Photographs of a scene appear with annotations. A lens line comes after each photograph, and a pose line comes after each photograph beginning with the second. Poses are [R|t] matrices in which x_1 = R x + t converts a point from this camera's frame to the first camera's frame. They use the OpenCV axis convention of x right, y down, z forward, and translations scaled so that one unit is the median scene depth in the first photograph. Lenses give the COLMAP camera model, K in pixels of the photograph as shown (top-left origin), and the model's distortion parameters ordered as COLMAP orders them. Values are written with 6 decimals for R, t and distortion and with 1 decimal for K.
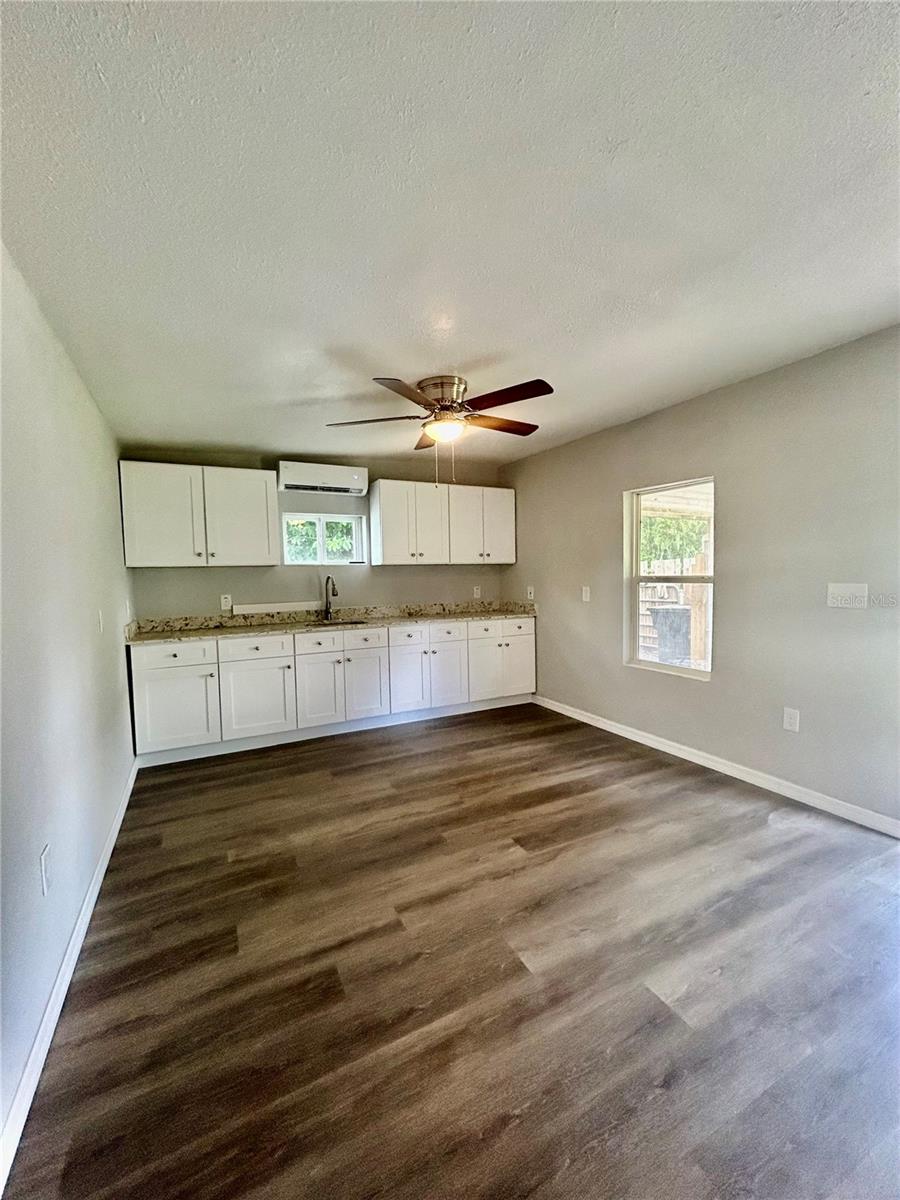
lens RADIAL K [[489.9, 0, 451.4], [0, 489.9, 600.1], [0, 0, 1]] dist [0.001540, -0.000152]
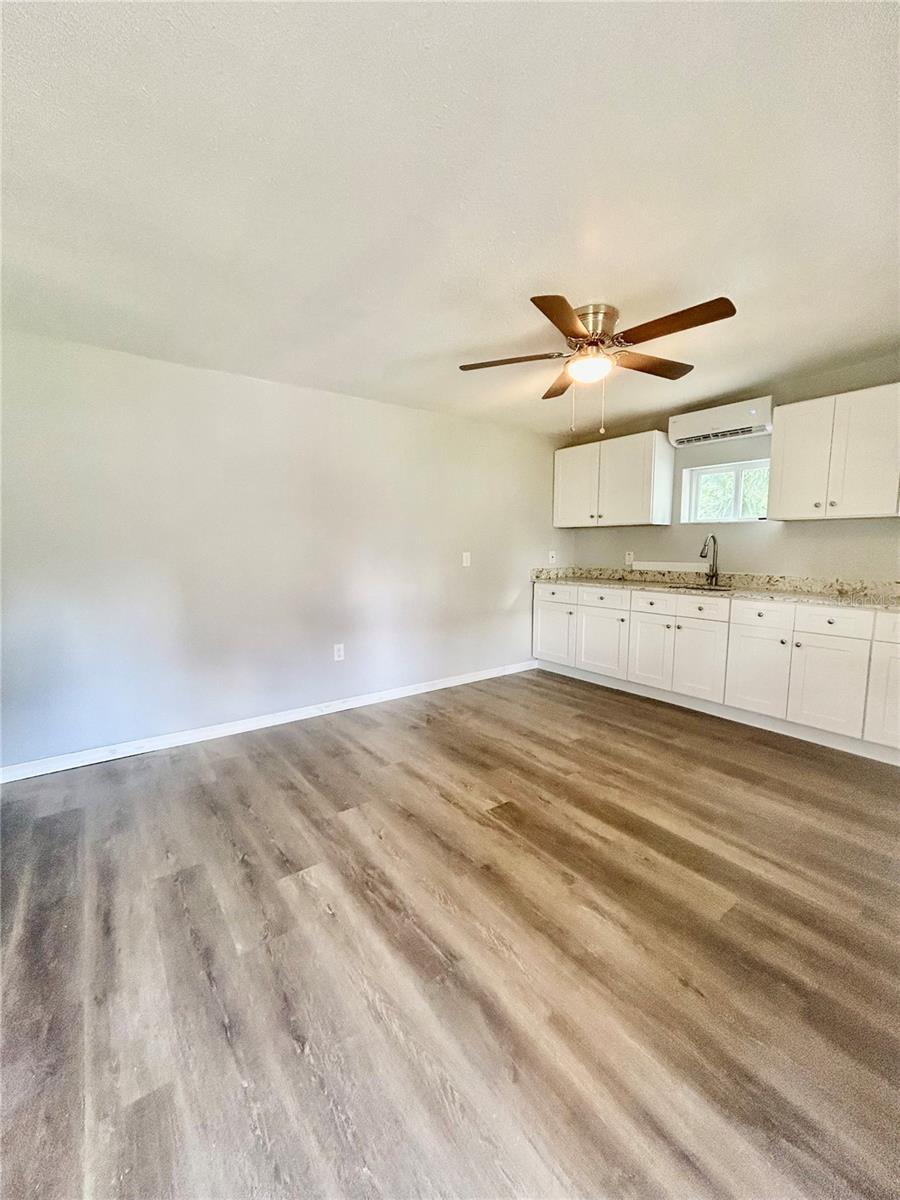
lens RADIAL K [[489.1, 0, 451.3], [0, 489.1, 601.4], [0, 0, 1]] dist [0.000124, 0.000012]
pose [[0.167456, 0.134943, -0.976601, 0.820246], [-0.056496, 0.990274, 0.127145, -0.023714], [0.984259, 0.033882, 0.173451, 0.570288]]
